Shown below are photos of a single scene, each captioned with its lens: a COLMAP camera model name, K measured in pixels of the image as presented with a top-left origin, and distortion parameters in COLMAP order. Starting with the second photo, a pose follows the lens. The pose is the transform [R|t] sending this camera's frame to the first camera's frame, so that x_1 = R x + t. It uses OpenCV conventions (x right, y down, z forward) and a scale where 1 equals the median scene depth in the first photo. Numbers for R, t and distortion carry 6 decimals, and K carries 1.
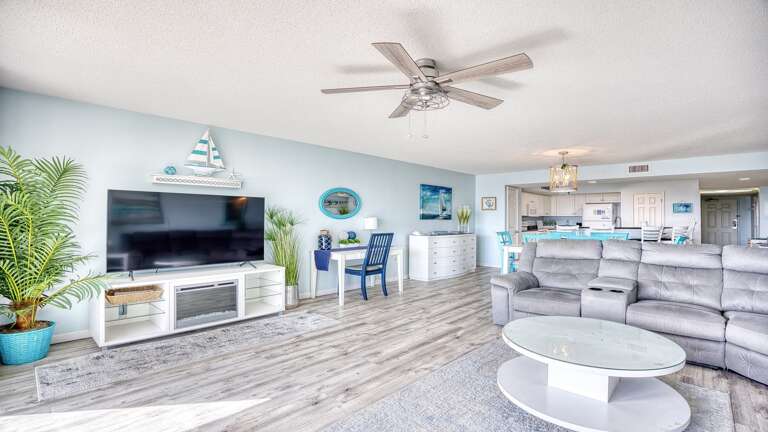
lens RADIAL K [[358.4, 0, 383.4], [0, 358.4, 211.6], [0, 0, 1]] dist [-0.049226, 0.006688]
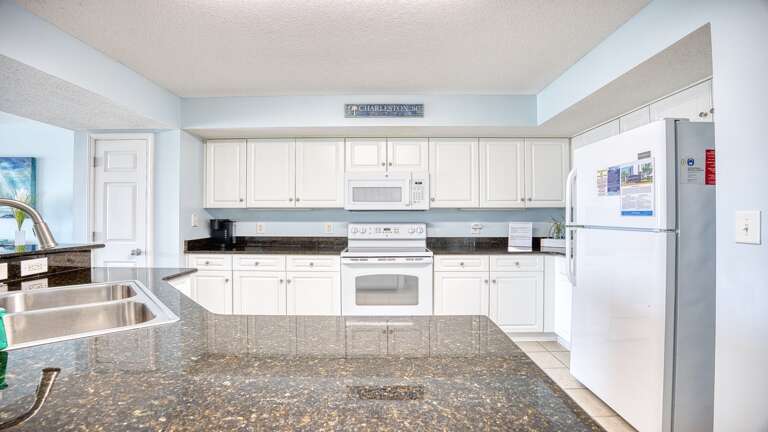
lens RADIAL K [[358.4, 0, 379.5], [0, 358.4, 212.9], [0, 0, 1]] dist [-0.049226, 0.006688]
pose [[0.657511, -0.014123, -0.753312, 1.858339], [0.017340, 0.999843, -0.003611, 0.052220], [0.753245, -0.010688, 0.657653, 2.184145]]
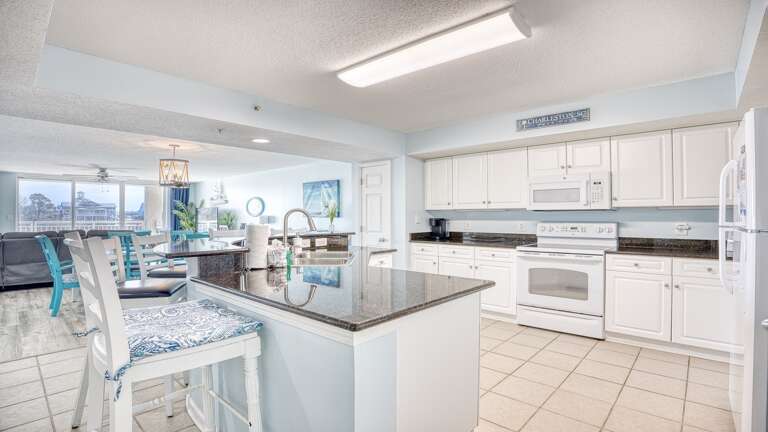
lens RADIAL K [[358.4, 0, 385.0], [0, 358.4, 216.6], [0, 0, 1]] dist [-0.049226, 0.006688]
pose [[0.001760, -0.005047, -0.999986, 2.126966], [0.019224, 0.999803, -0.005012, 0.055241], [0.999814, -0.019215, 0.001857, 2.297471]]
